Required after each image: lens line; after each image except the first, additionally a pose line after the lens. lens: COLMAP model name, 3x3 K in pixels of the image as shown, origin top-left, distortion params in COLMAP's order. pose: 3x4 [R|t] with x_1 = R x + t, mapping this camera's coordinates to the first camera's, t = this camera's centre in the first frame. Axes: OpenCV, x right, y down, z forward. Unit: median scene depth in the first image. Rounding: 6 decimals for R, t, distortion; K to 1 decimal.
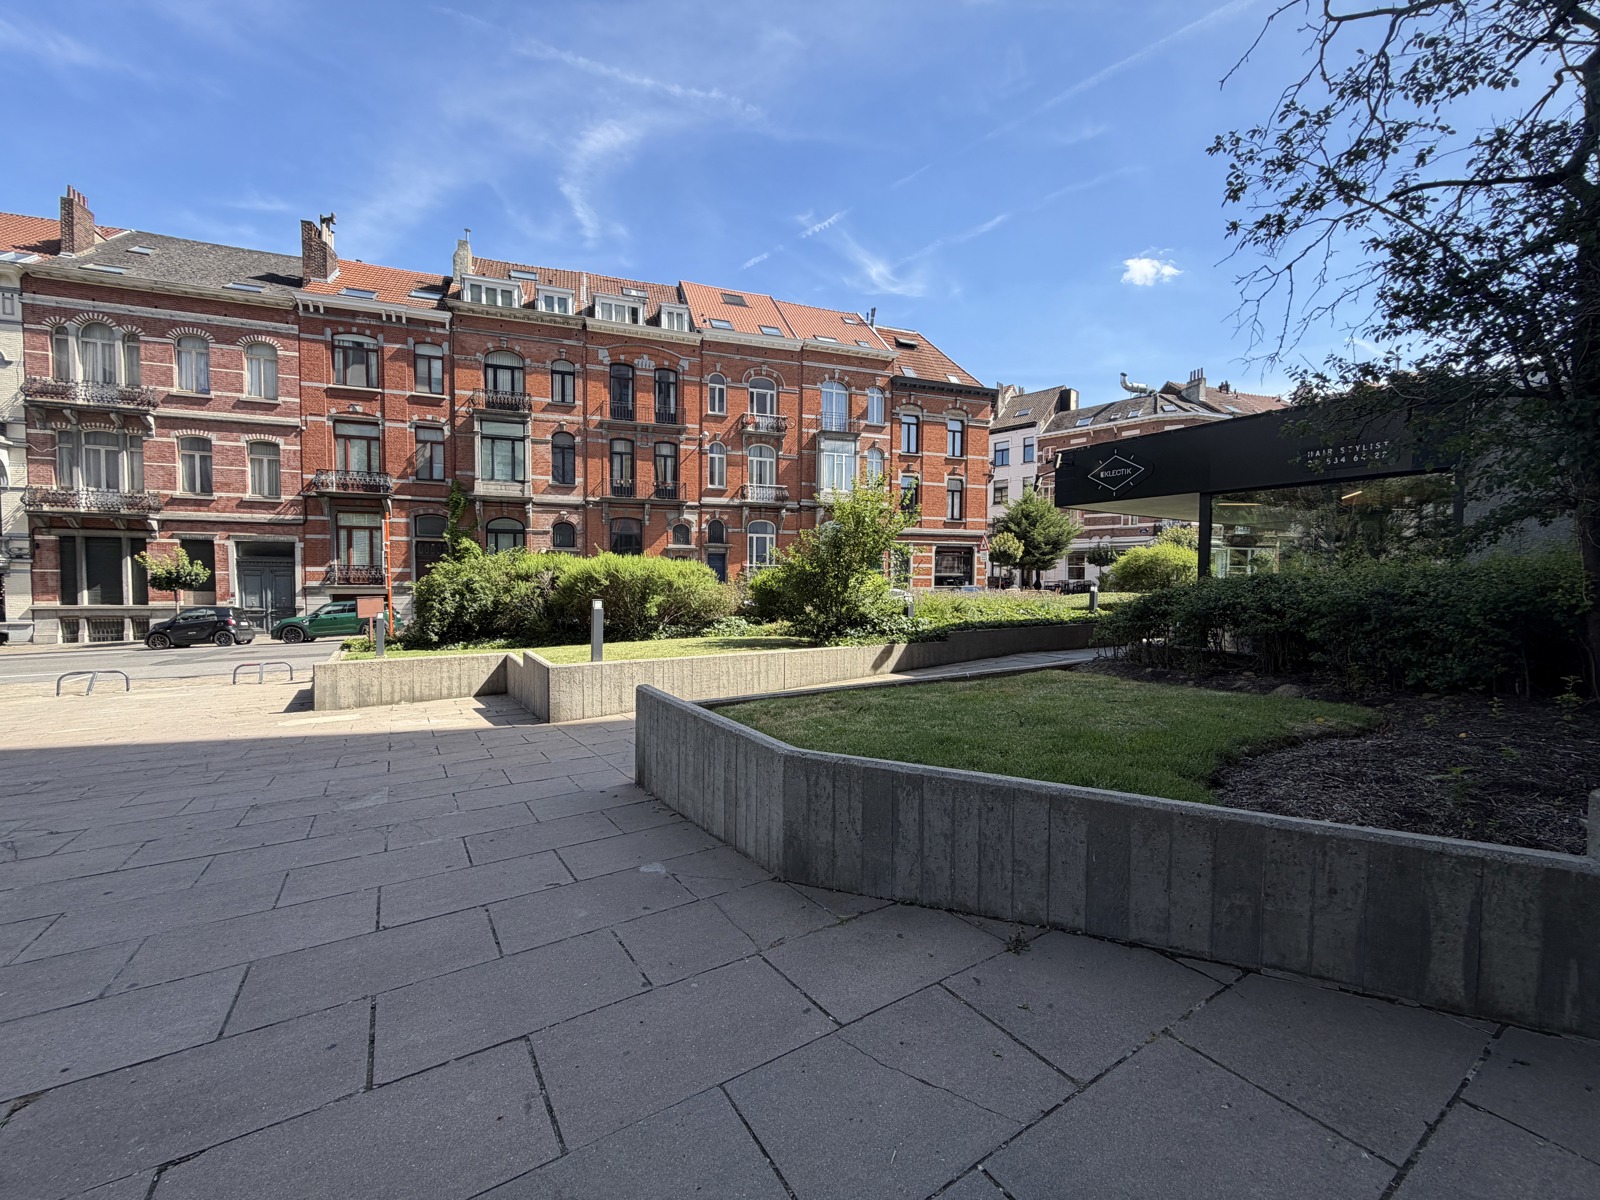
lens RADIAL K [[643.1, 0, 800.0], [0, 643.1, 598.6], [0, 0, 1]] dist [0.000026, 0.000001]
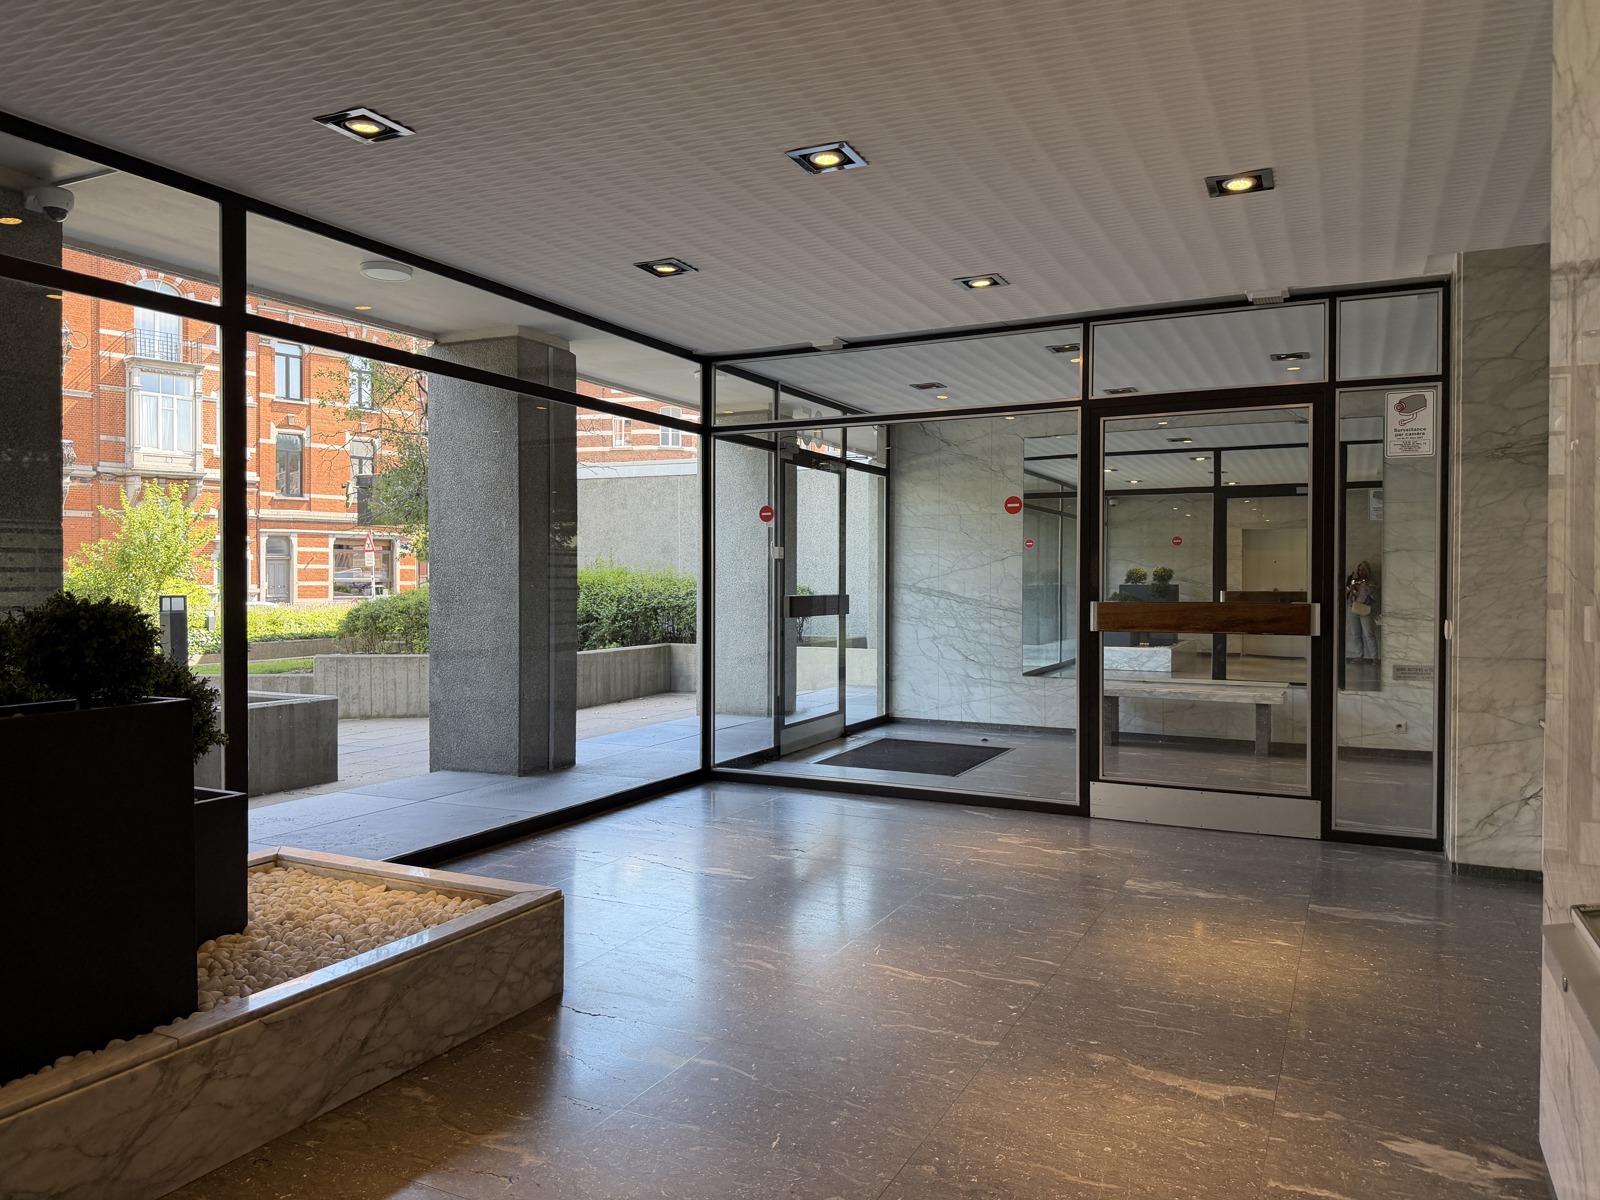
lens RADIAL K [[1124.4, 0, 801.9], [0, 1124.4, 596.9], [0, 0, 1]] dist [0.000748, -0.000975]
pose [[0.852511, -0.012236, 0.522566, 0.011524], [0.020874, 0.999725, -0.010645, 0.004229], [-0.522293, 0.019983, 0.852532, -0.297250]]
